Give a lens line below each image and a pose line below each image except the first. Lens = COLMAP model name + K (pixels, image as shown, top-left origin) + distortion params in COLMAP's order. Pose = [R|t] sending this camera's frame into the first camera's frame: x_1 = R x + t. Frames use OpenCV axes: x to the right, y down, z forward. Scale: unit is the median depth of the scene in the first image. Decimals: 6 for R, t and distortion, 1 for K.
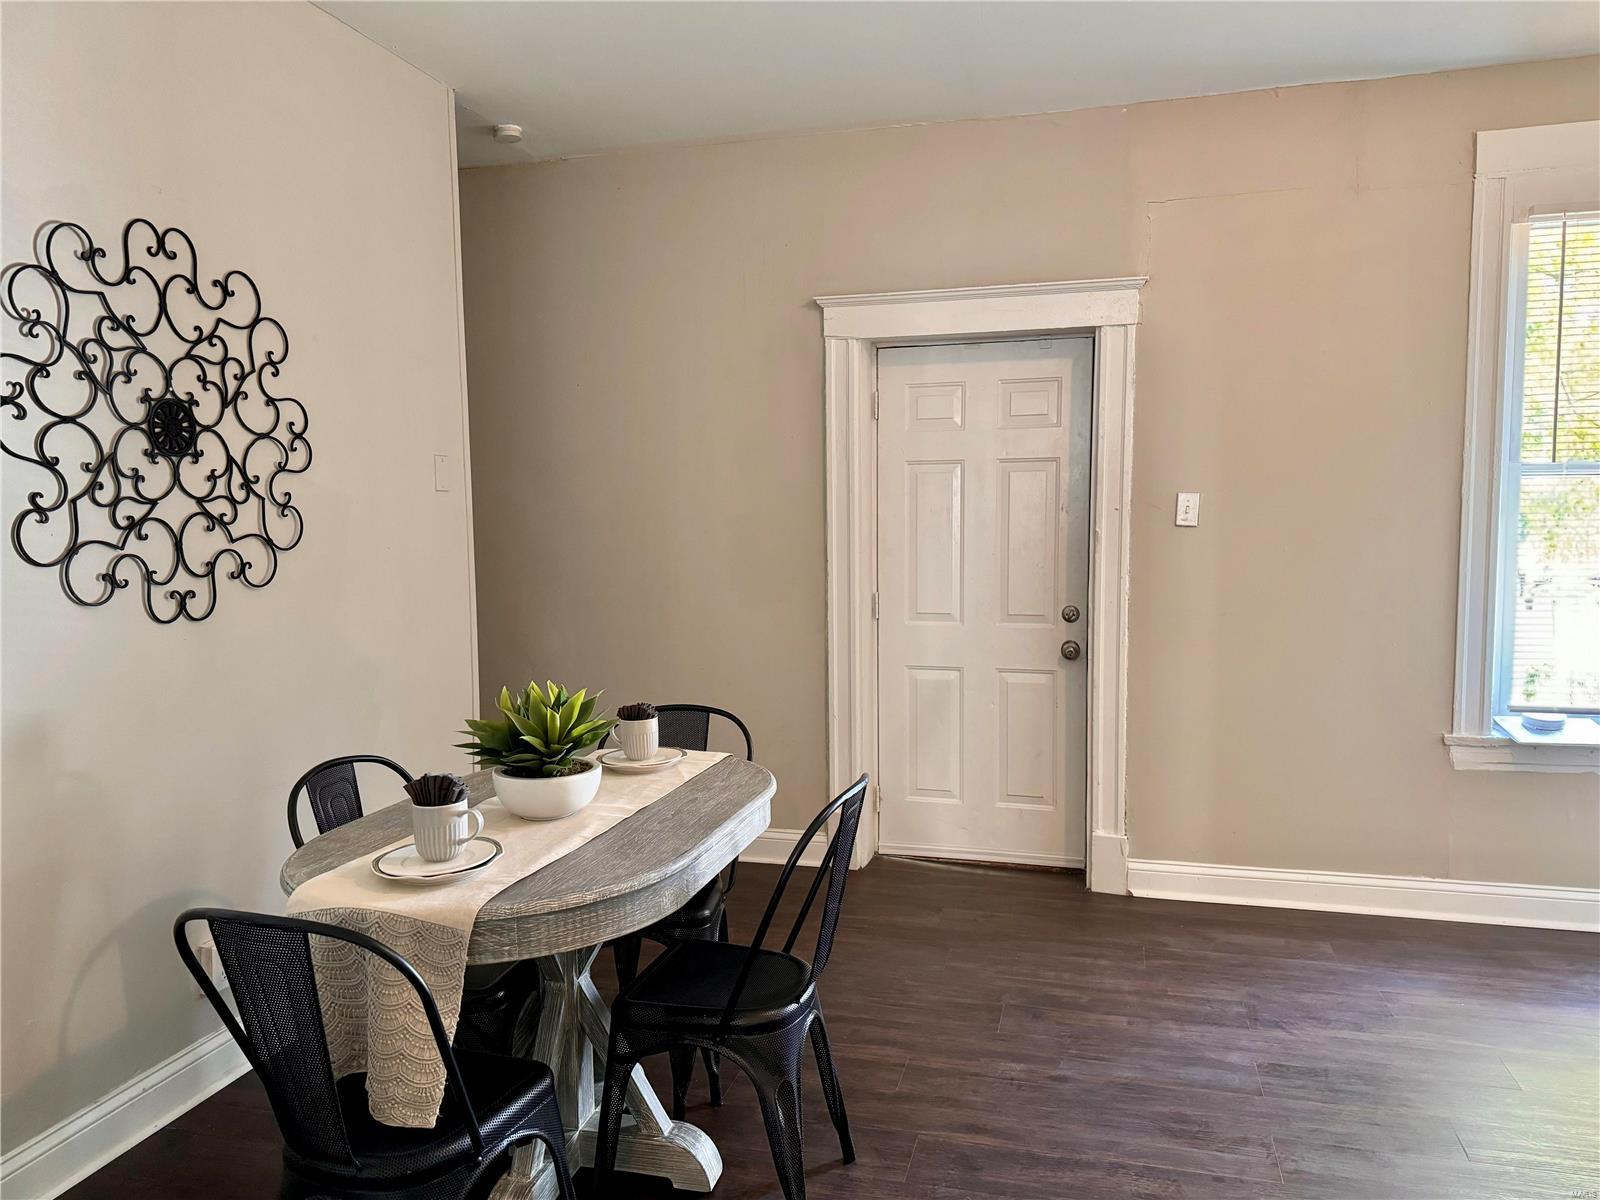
lens RADIAL K [[1123.9, 0, 800.0], [0, 1123.9, 600.0], [0, 0, 1]] dist [0.082238, -0.107453]
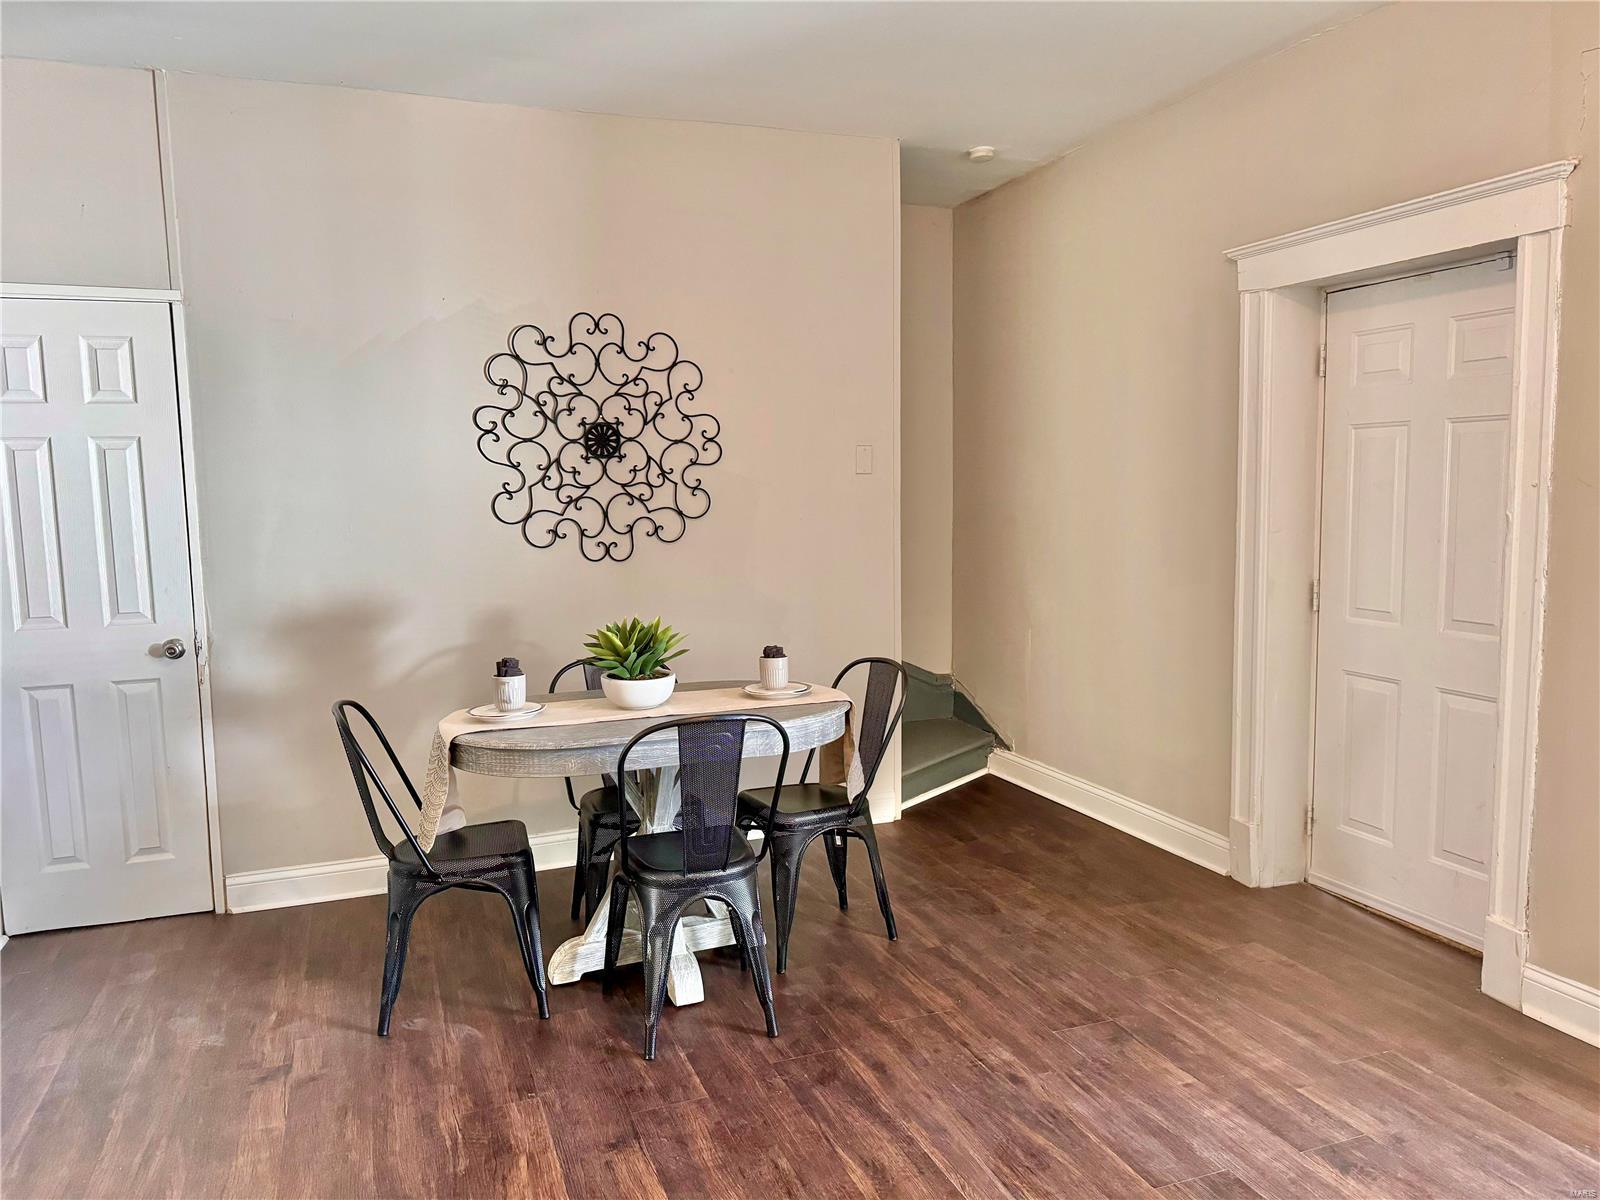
lens RADIAL K [[1109.9, 0, 800.0], [0, 1109.9, 600.0], [0, 0, 1]] dist [0.131751, -0.165072]
pose [[0.597274, 0.080455, -0.797991, 0.852825], [-0.056693, 0.996702, 0.058057, -0.032455], [0.800031, 0.010565, 0.599866, 0.267649]]
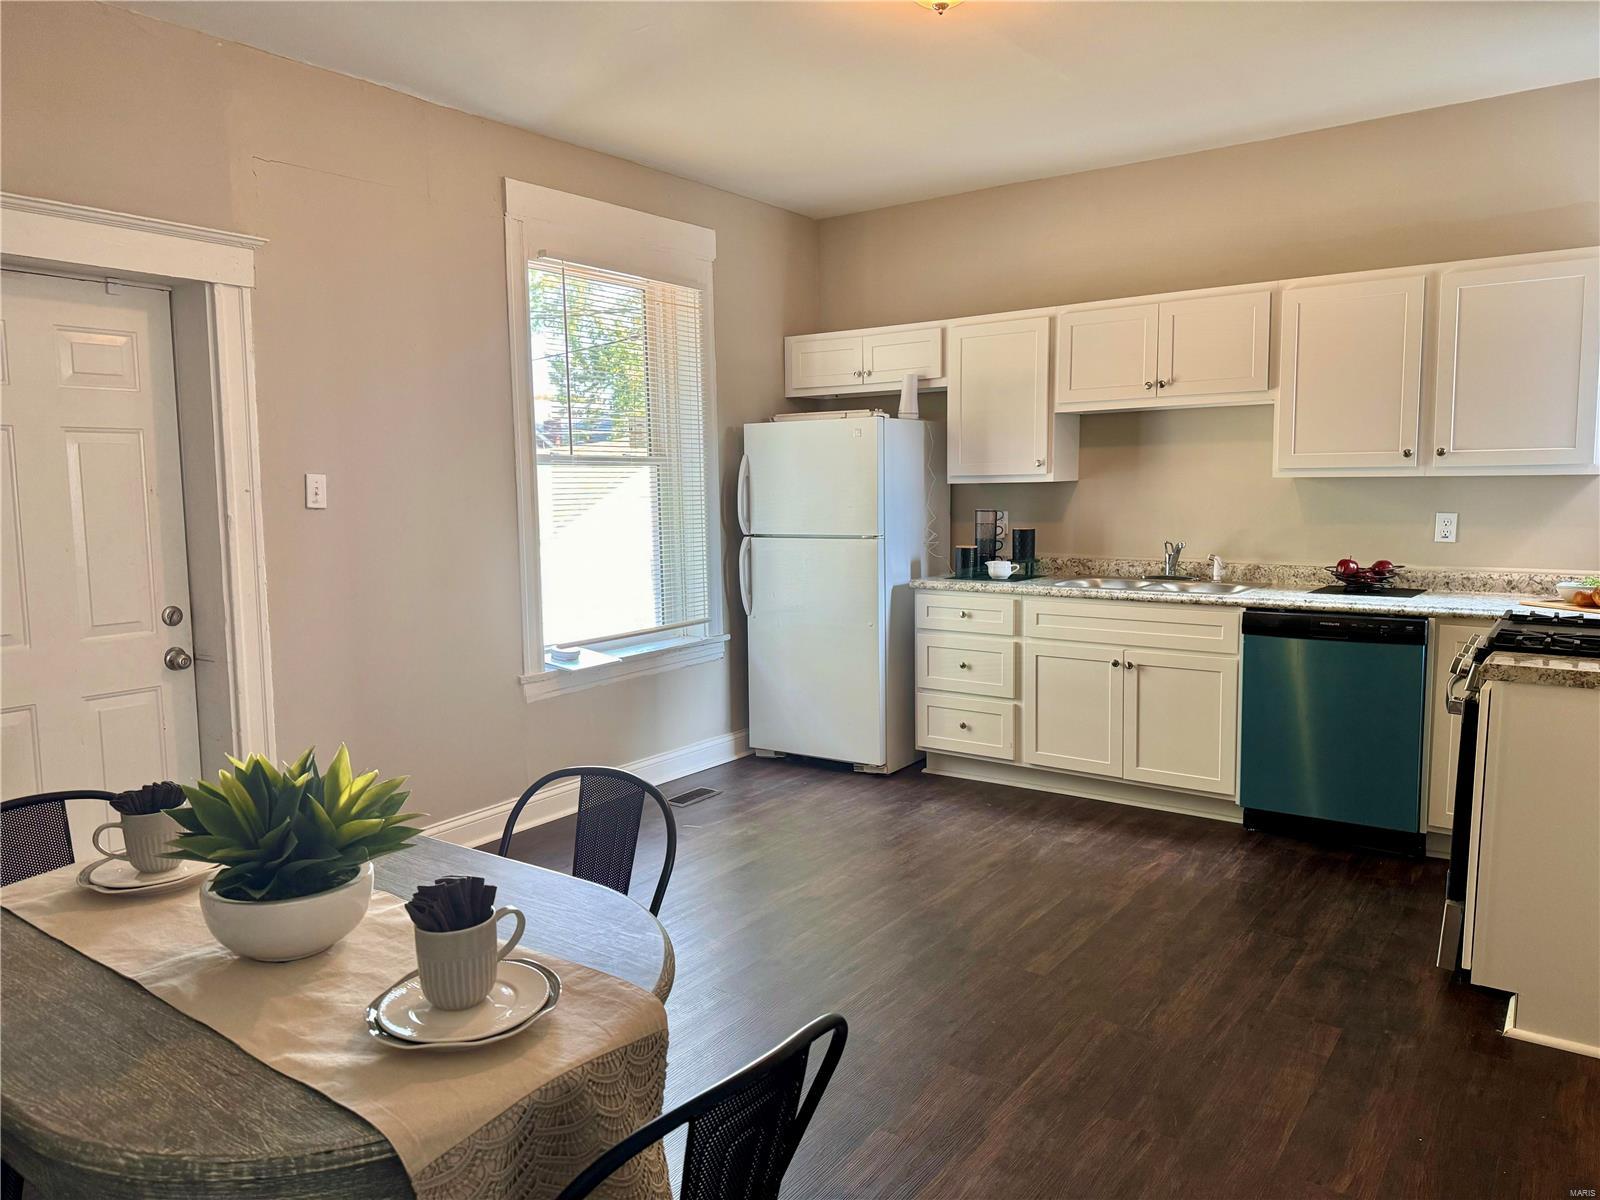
lens RADIAL K [[1123.9, 0, 800.0], [0, 1123.9, 600.0], [0, 0, 1]] dist [0.082238, -0.107453]
pose [[0.352400, -0.096653, 0.930845, -0.606941], [0.085055, 0.993844, 0.070994, -0.031058], [-0.931976, 0.054155, 0.358451, 0.391790]]
